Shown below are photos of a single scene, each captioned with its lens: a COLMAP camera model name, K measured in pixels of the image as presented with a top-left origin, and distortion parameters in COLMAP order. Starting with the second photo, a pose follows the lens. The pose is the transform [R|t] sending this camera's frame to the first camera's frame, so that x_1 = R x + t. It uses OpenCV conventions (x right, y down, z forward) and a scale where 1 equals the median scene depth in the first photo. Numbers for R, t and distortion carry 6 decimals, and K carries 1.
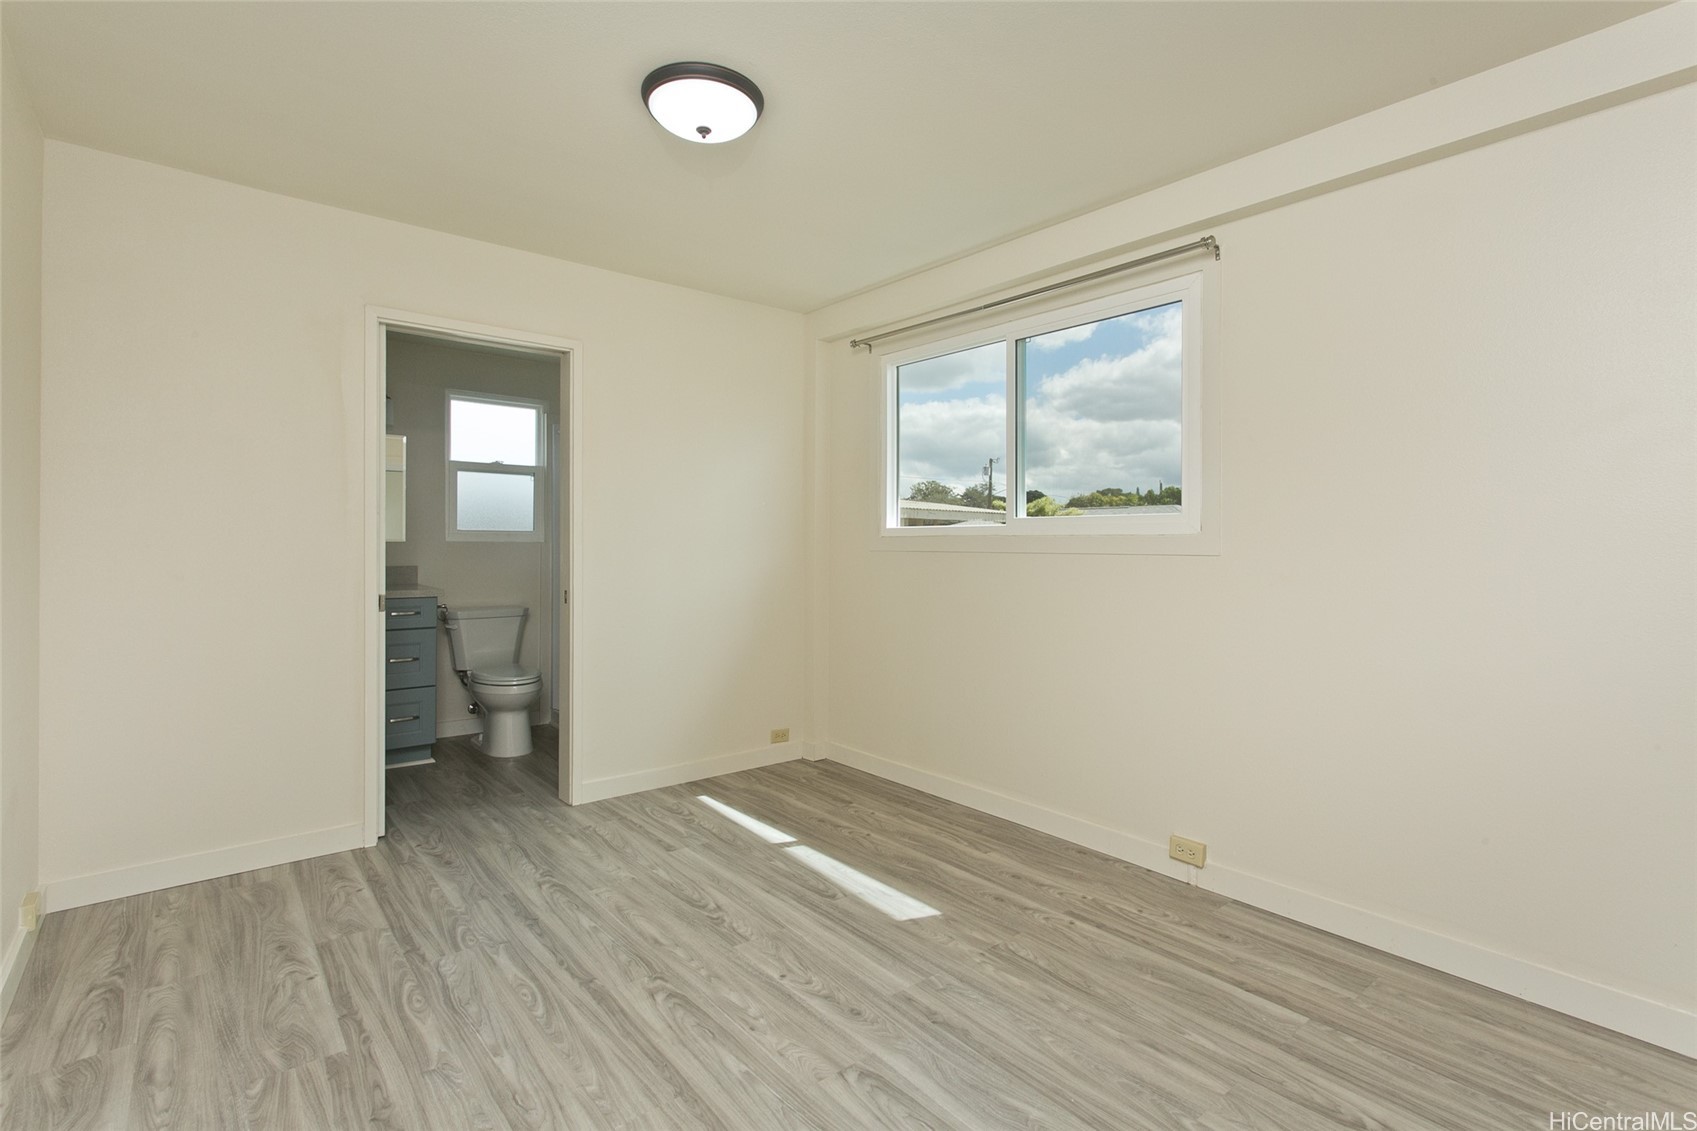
lens RADIAL K [[799.7, 0, 860.0], [0, 799.7, 538.1], [0, 0, 1]] dist [0.000091, 0.004253]
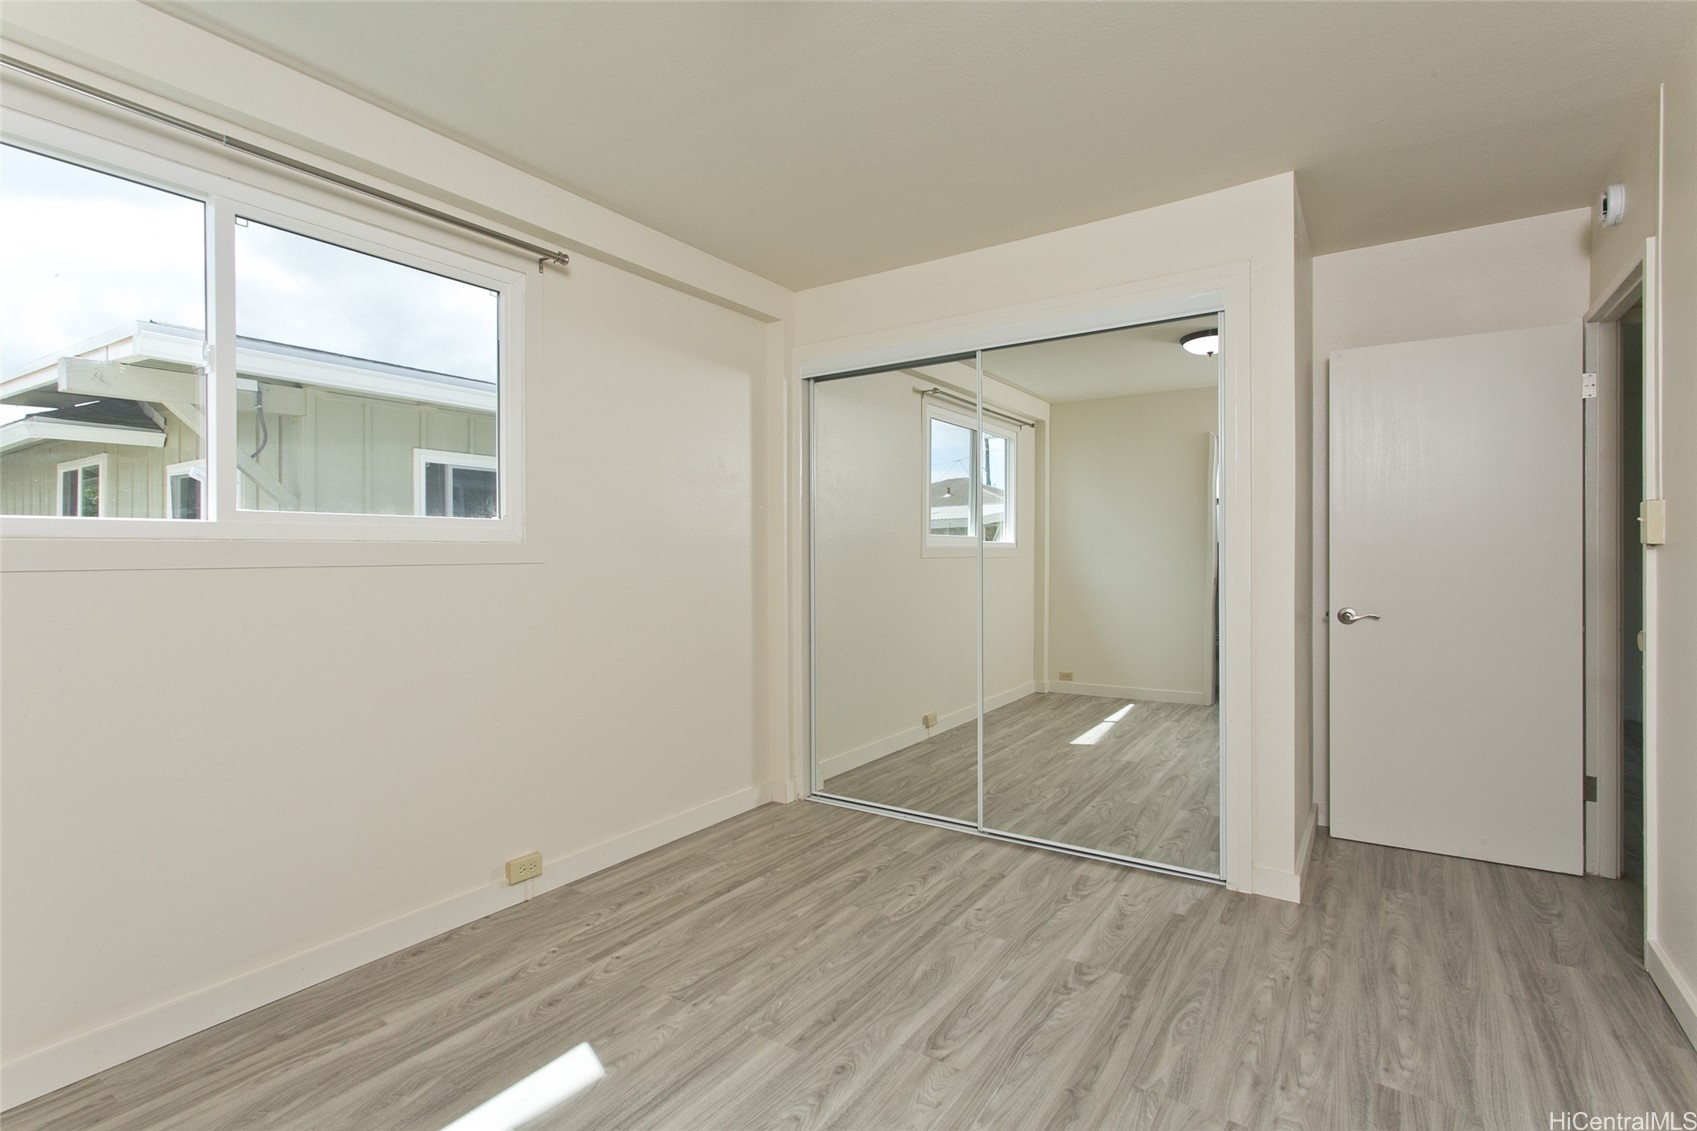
lens RADIAL K [[799.7, 0, 843.9], [0, 799.7, 550.7], [0, 0, 1]] dist [0.000091, 0.004253]
pose [[-0.269393, -0.003904, 0.963022, -0.753638], [-0.006546, 0.999976, 0.002222, 0.001181], [-0.963008, -0.005705, -0.269412, 1.066583]]
